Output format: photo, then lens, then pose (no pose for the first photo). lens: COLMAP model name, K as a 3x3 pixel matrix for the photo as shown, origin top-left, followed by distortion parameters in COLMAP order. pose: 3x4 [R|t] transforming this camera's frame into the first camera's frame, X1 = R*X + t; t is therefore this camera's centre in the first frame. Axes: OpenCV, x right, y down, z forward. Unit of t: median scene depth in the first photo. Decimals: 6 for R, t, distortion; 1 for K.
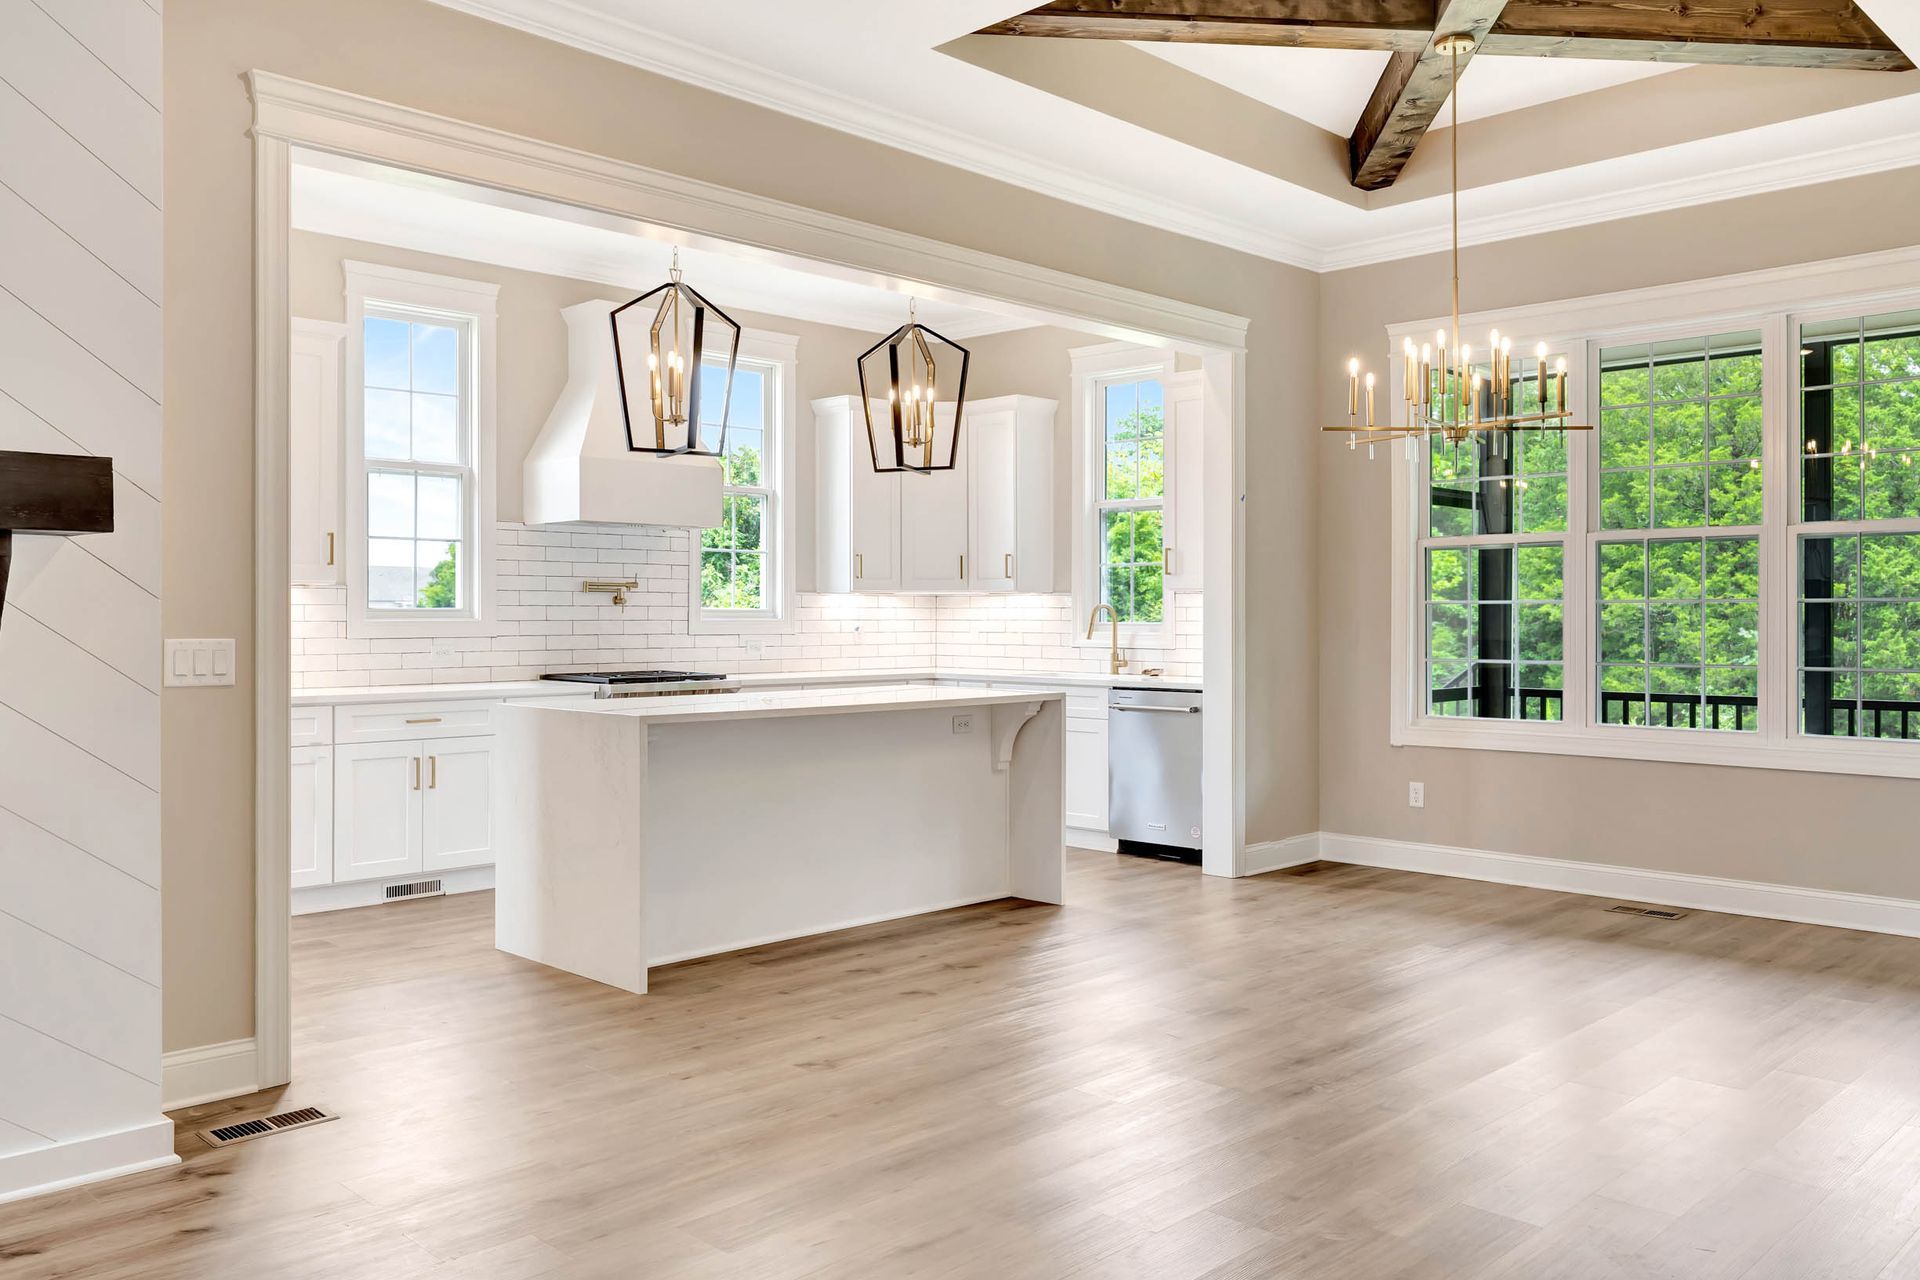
lens RADIAL K [[1489.0, 0, 970.9], [0, 1489.0, 615.3], [0, 0, 1]] dist [0.000935, 0.010321]
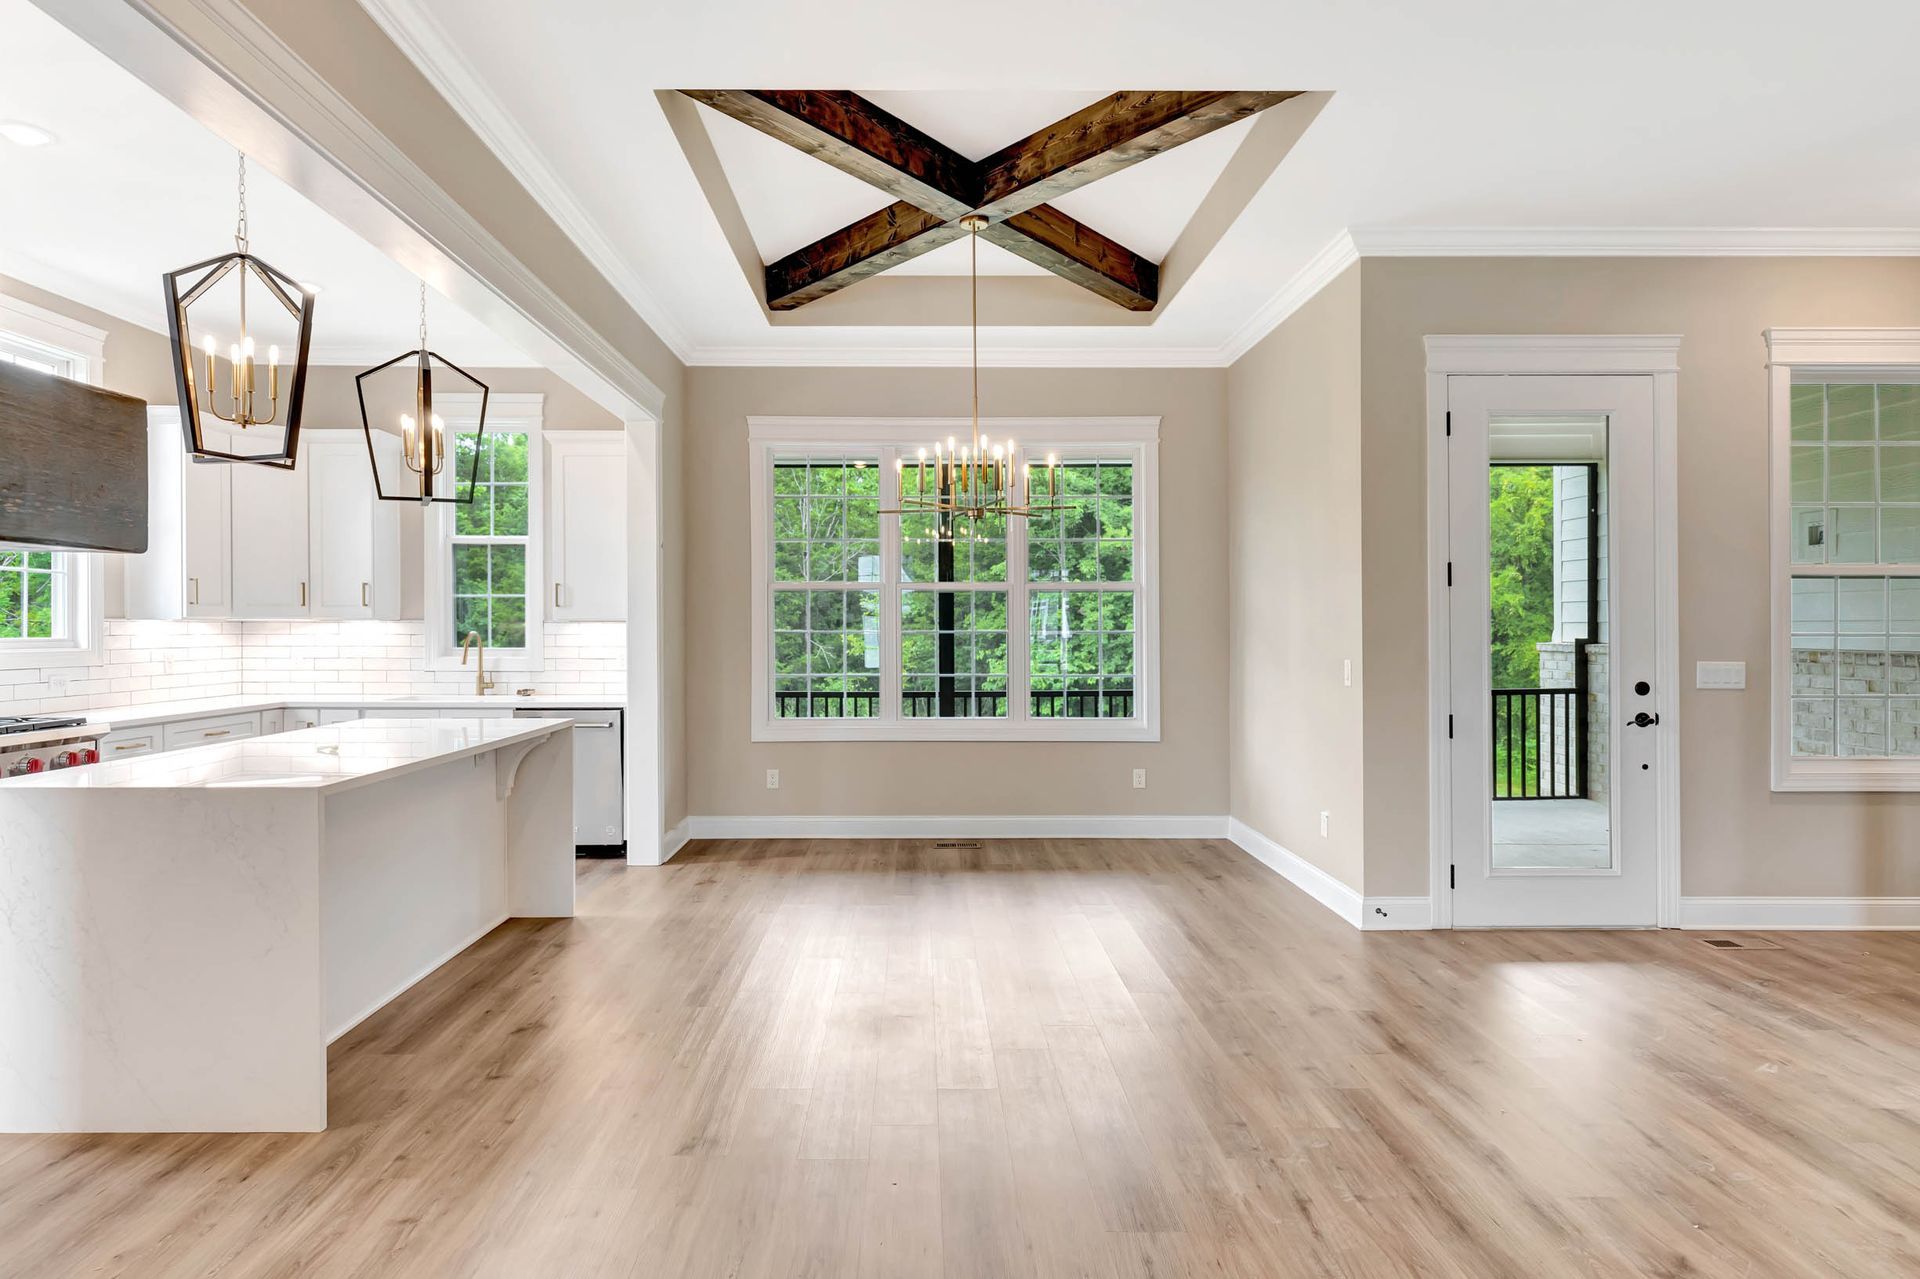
lens RADIAL K [[1090.7, 0, 940.6], [0, 1090.7, 625.7], [0, 0, 1]] dist [0.007628, 0.001796]
pose [[0.697493, 0.003632, 0.716583, -0.286214], [0.001813, 0.999975, -0.006834, -0.006431], [-0.716589, 0.006066, 0.697469, 0.231957]]
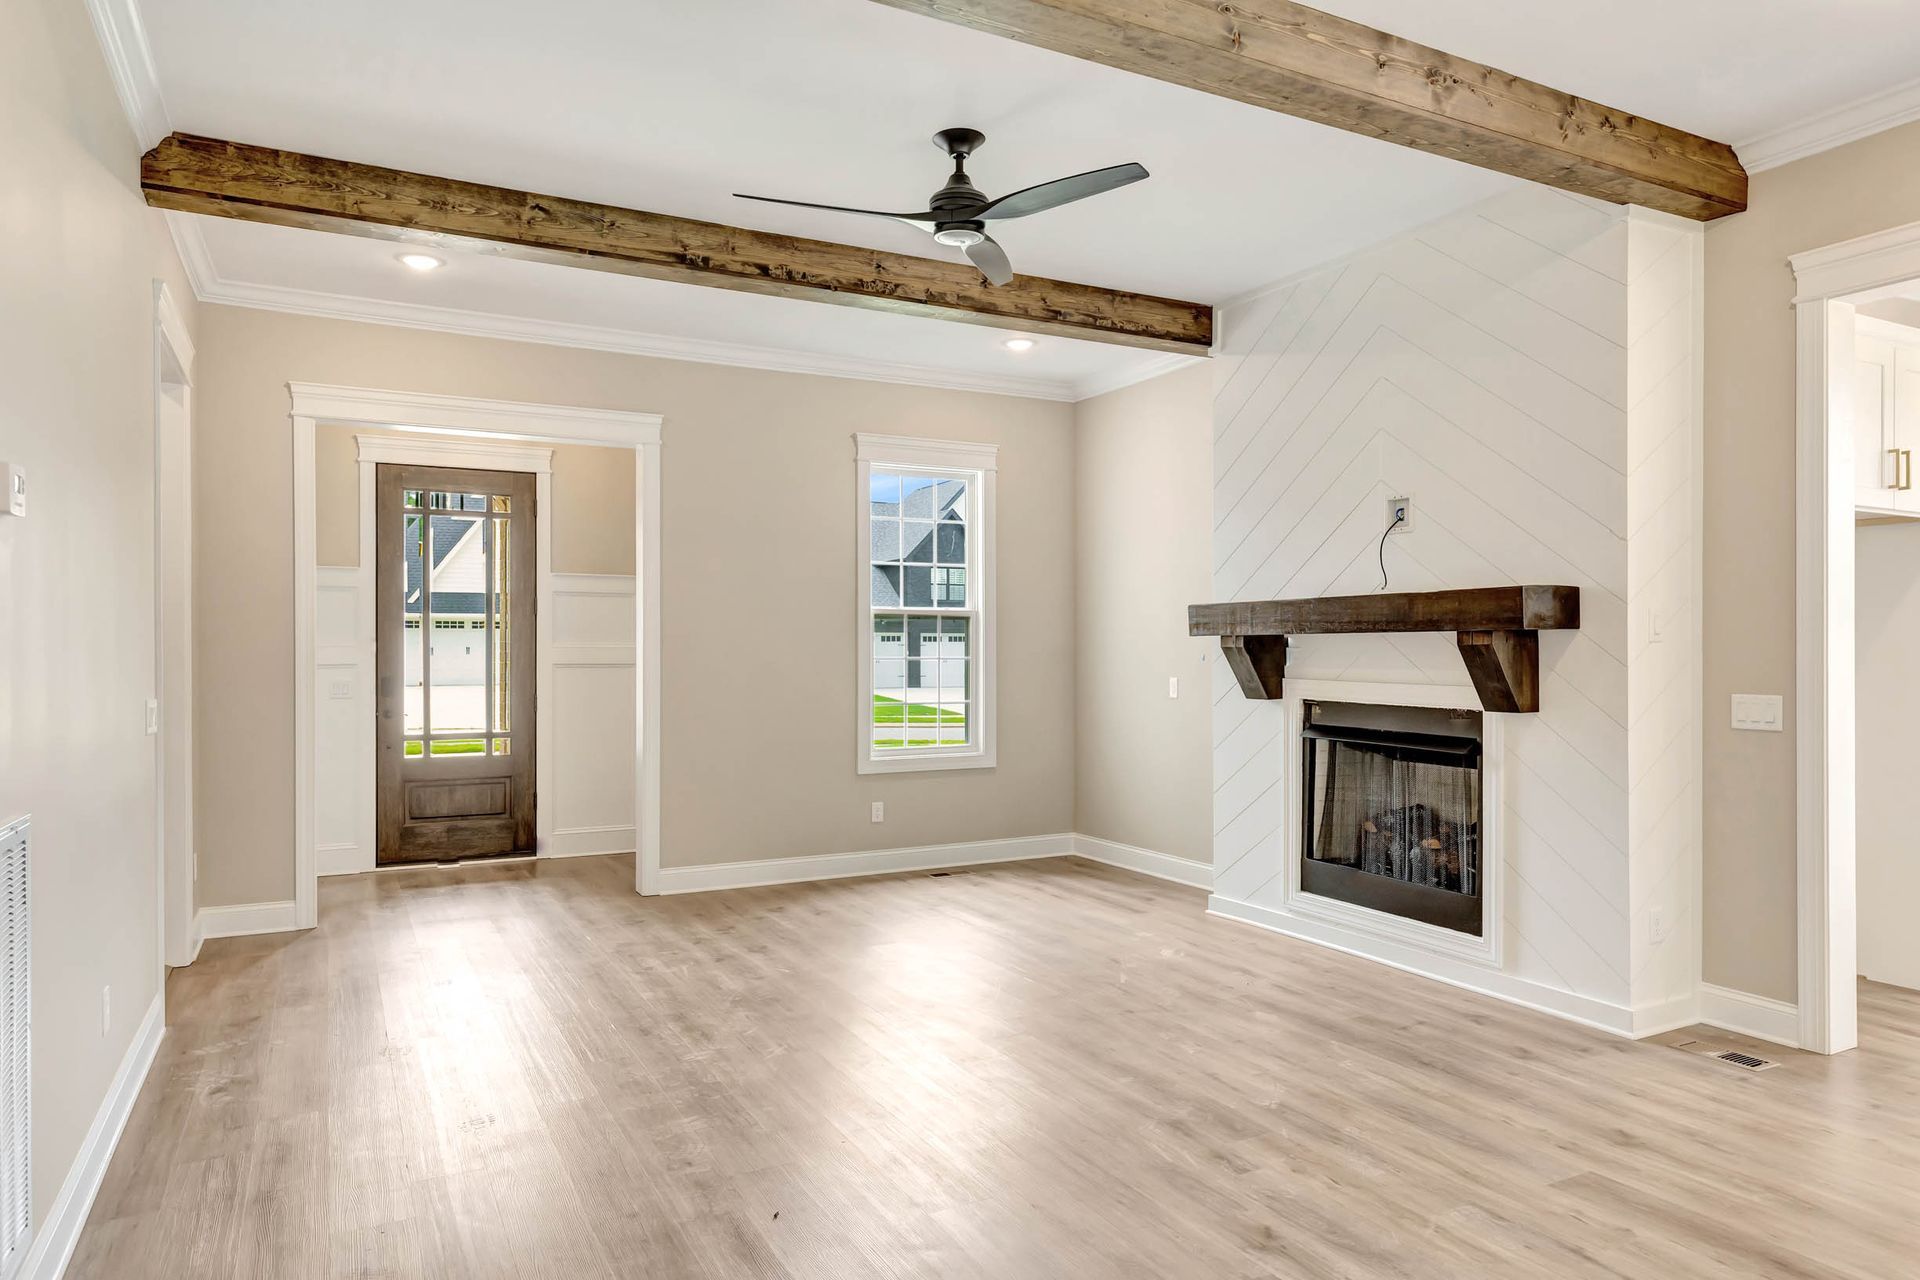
lens RADIAL K [[1211.8, 0, 961.6], [0, 1211.8, 652.2], [0, 0, 1]] dist [0.008060, -0.002950]
pose [[-0.303300, -0.001437, -0.952894, 0.395767], [0.001482, 0.999997, -0.001980, -0.011347], [0.952894, -0.002012, -0.303297, 0.338028]]
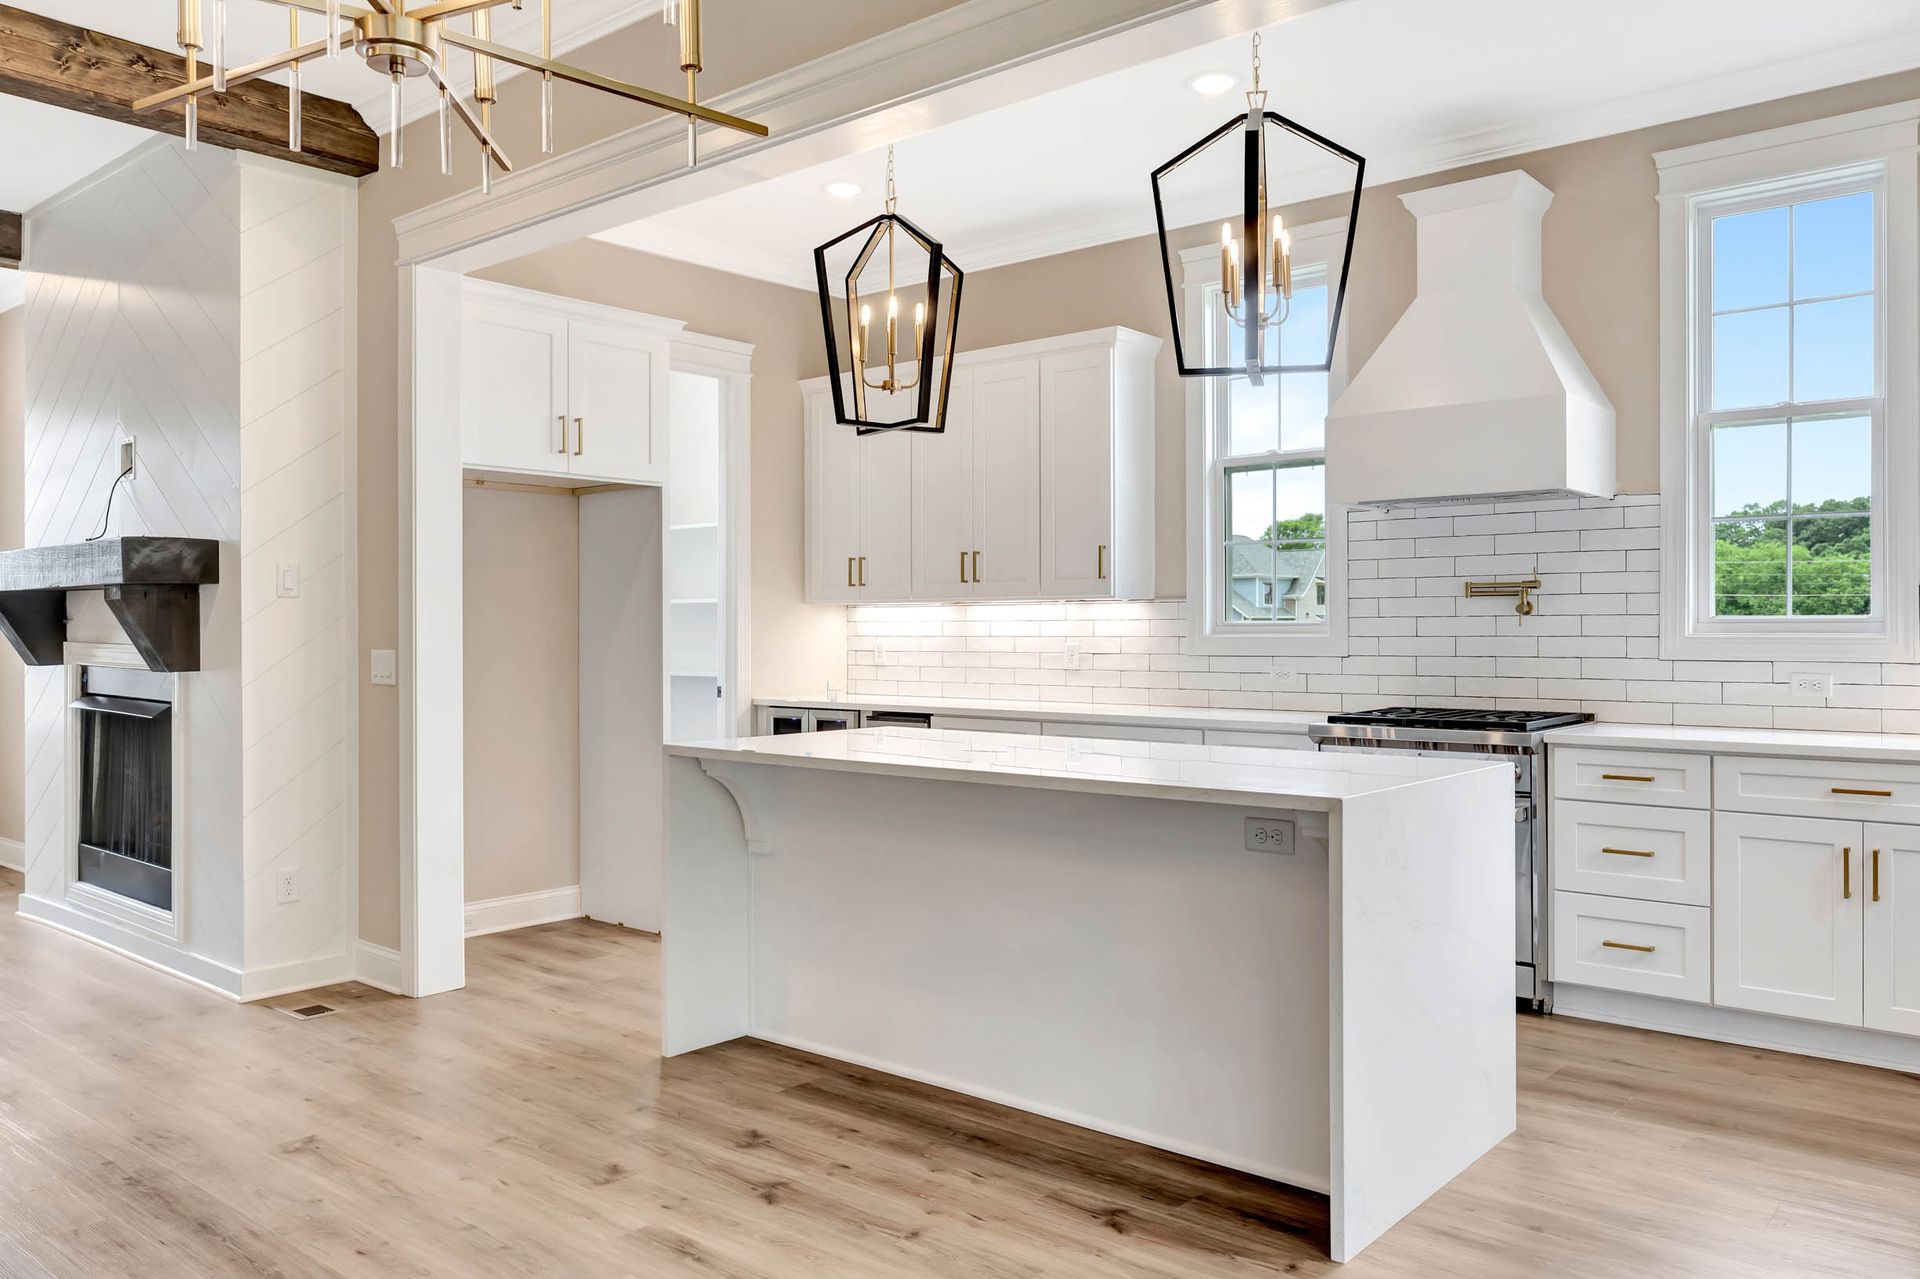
lens RADIAL K [[1401.3, 0, 969.0], [0, 1401.3, 634.1], [0, 0, 1]] dist [-0.008346, 0.001411]
pose [[0.075649, 0.000827, -0.997134, 0.423482], [0.003321, 0.999994, 0.001081, 0.000877], [0.997129, -0.003393, 0.075646, 0.753468]]
